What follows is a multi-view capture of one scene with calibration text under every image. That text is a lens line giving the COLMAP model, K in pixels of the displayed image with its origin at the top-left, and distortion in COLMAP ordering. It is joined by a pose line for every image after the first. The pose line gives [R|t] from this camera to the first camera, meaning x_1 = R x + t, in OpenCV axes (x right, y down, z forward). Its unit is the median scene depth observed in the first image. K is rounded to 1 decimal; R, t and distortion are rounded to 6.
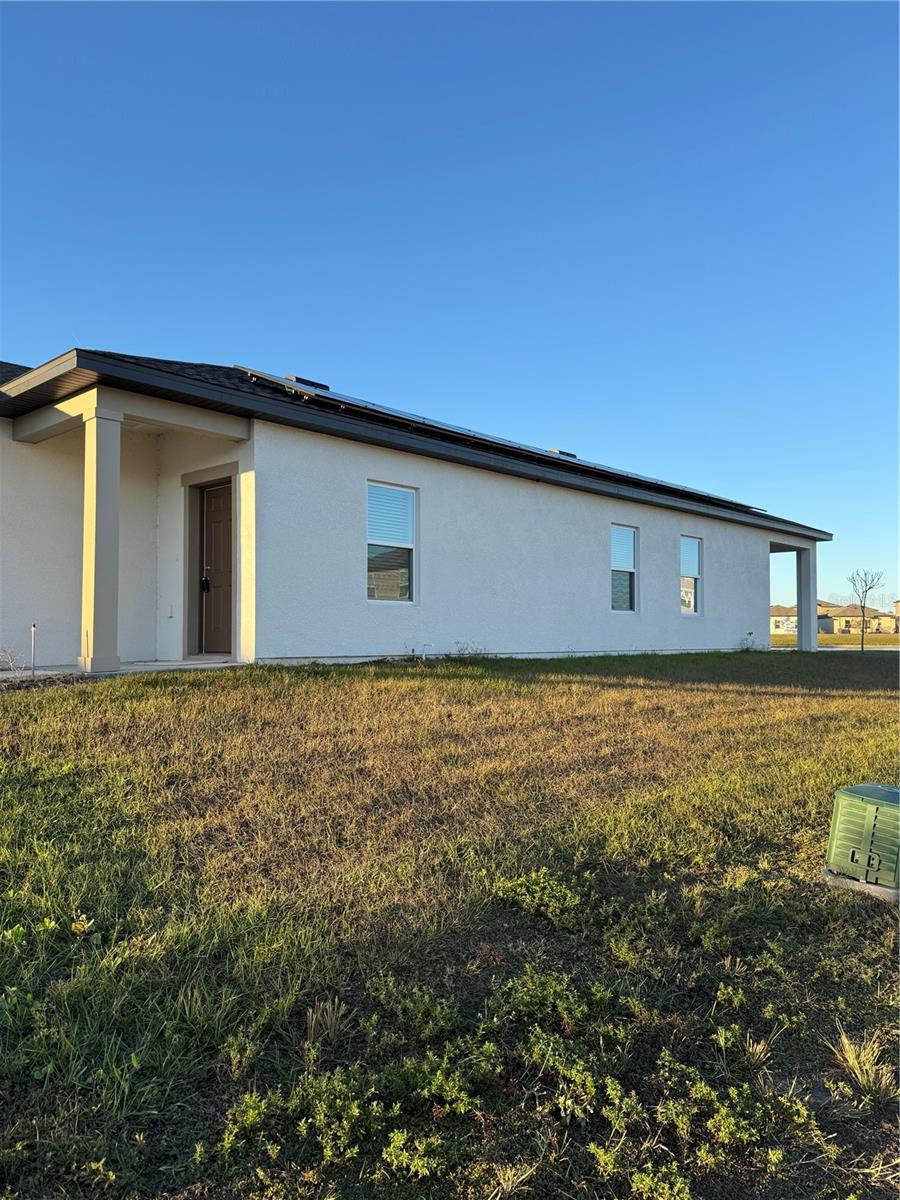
lens RADIAL K [[847.4, 0, 450.0], [0, 847.4, 600.0], [0, 0, 1]] dist [0.079768, -0.150697]
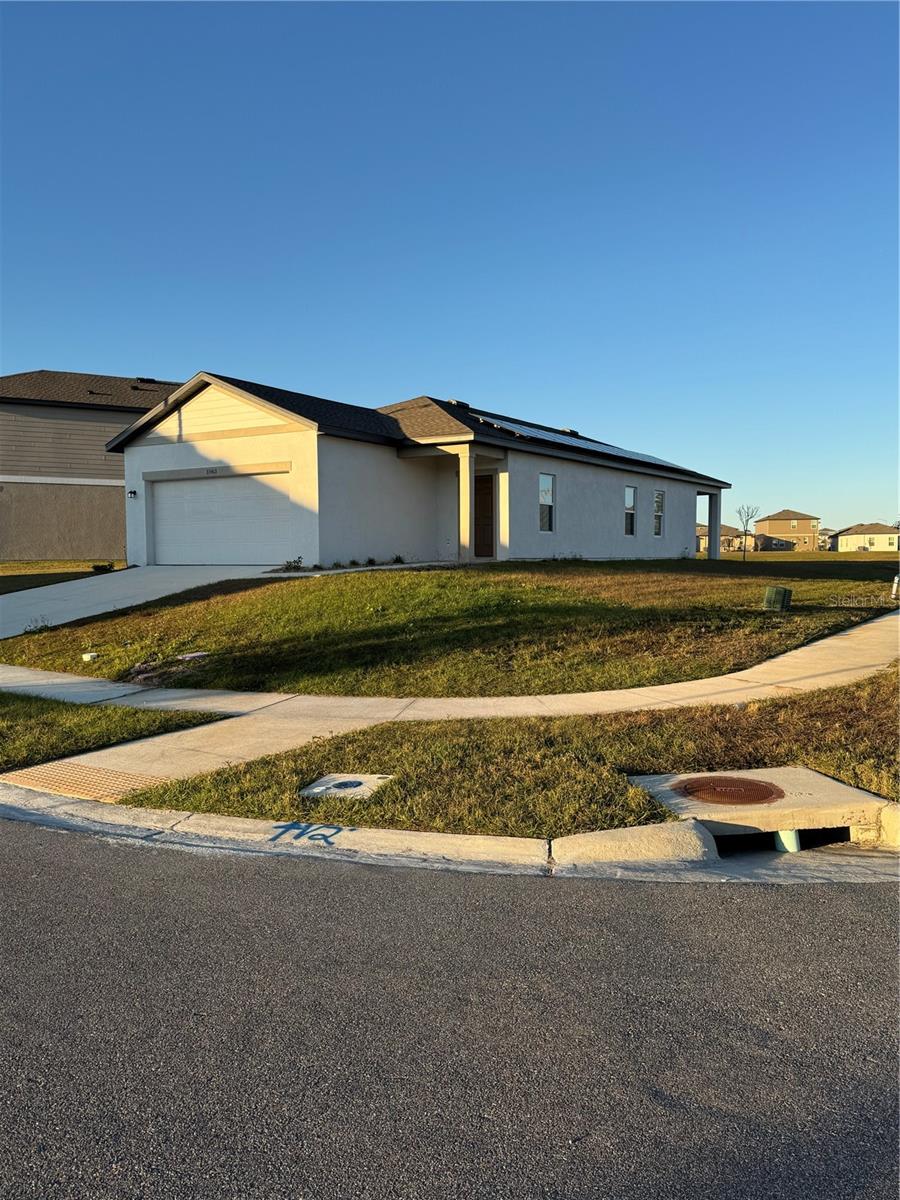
lens RADIAL K [[919.8, 0, 450.0], [0, 919.8, 600.0], [0, 0, 1]] dist [0.147244, -0.261256]
pose [[0.986159, -0.012205, 0.165355, -0.346471], [-0.002485, 0.996087, 0.088342, -0.015660], [-0.165786, -0.087530, 0.982270, -0.607848]]
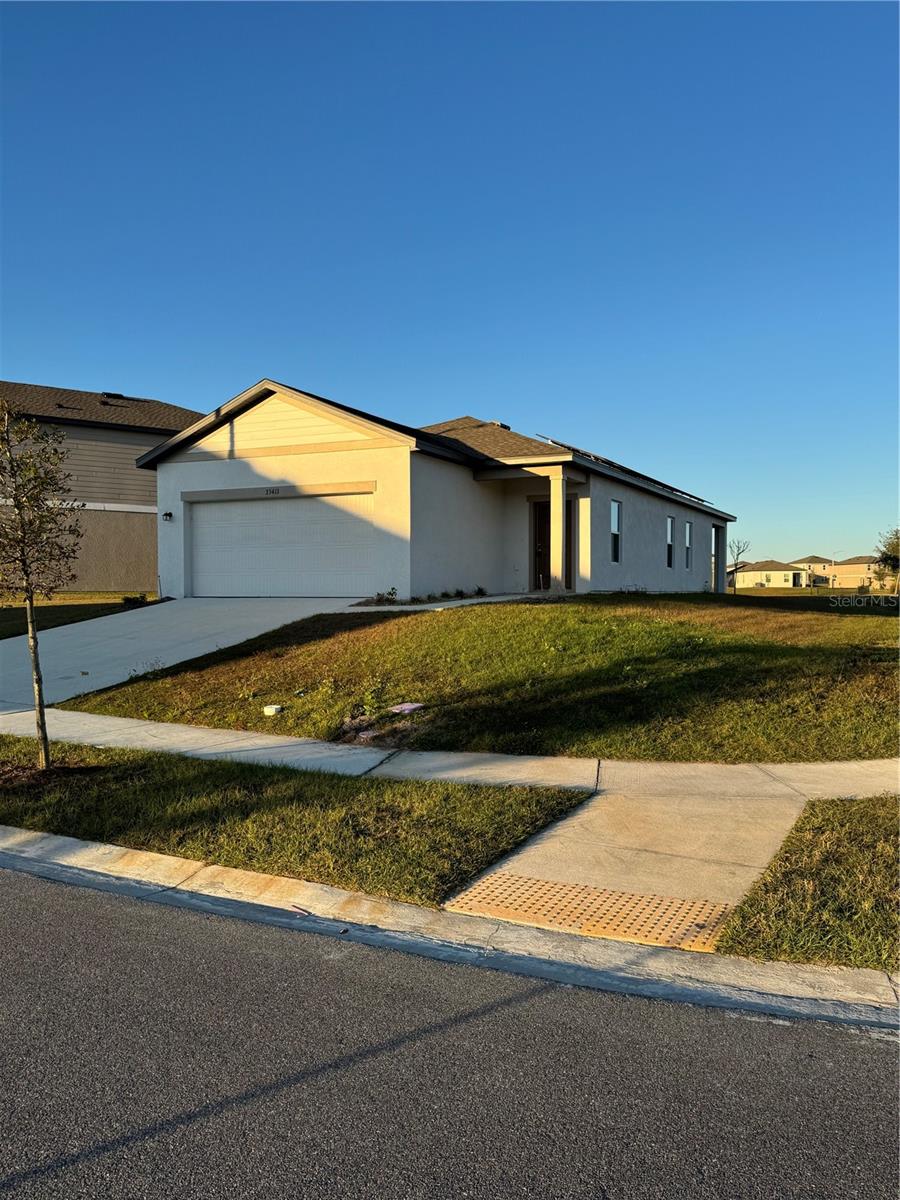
lens RADIAL K [[919.8, 0, 450.0], [0, 919.8, 600.0], [0, 0, 1]] dist [0.147244, -0.261256]
pose [[0.959296, -0.002873, 0.282389, -0.523446], [-0.011985, 0.998633, 0.050872, -0.008091], [-0.282149, -0.052186, 0.957950, -0.464596]]
